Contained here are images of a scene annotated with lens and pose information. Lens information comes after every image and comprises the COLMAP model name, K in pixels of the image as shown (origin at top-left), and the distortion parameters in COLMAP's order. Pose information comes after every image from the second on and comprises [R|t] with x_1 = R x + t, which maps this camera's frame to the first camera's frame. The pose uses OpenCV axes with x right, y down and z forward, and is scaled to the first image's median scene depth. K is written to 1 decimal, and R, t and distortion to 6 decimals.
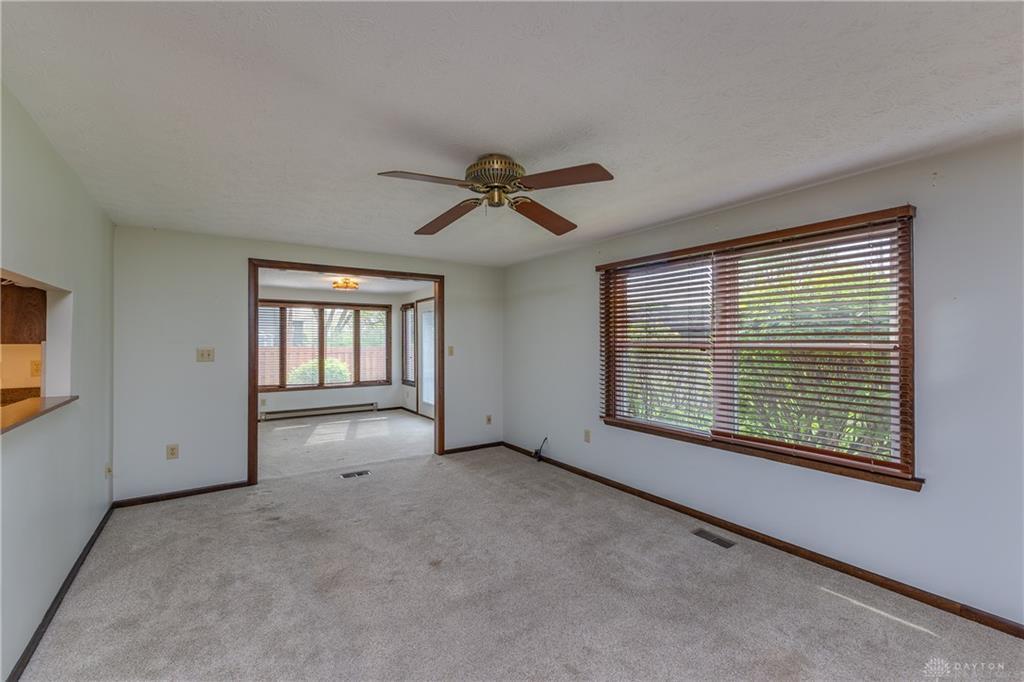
lens RADIAL K [[437.9, 0, 512.0], [0, 437.9, 341.0], [0, 0, 1]] dist [-0.001323, -0.000666]
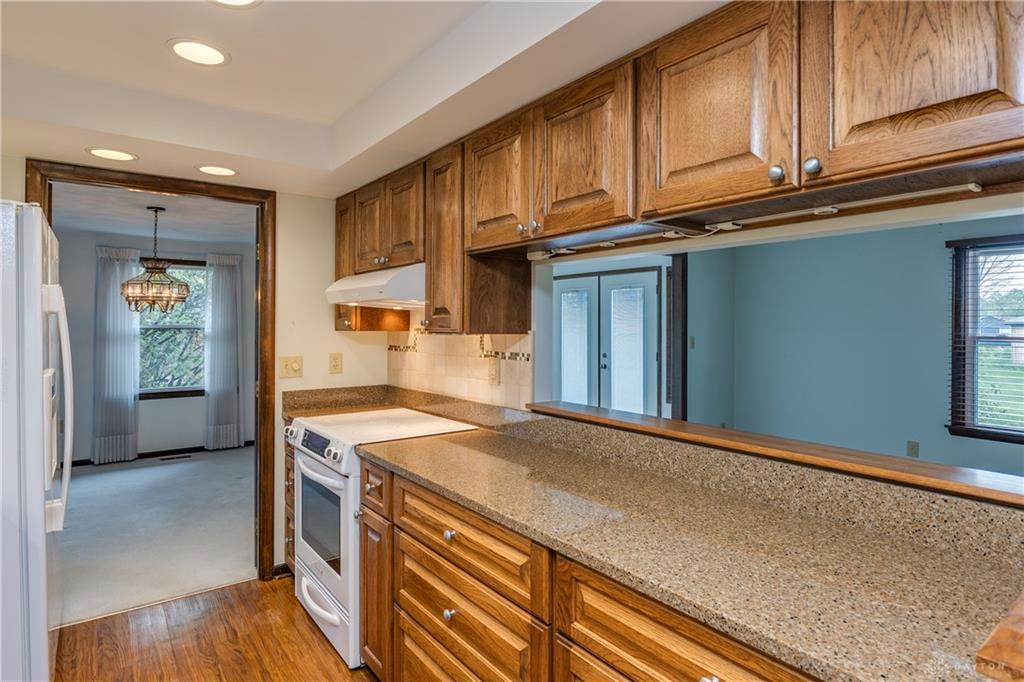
lens RADIAL K [[548.2, 0, 509.6], [0, 548.2, 324.2], [0, 0, 1]] dist [-0.018098, 0.000764]
pose [[0.998987, 0.008011, 0.044286, -0.657448], [-0.007814, 0.999959, -0.004628, -0.004282], [-0.044321, 0.004277, 0.999008, 0.023352]]
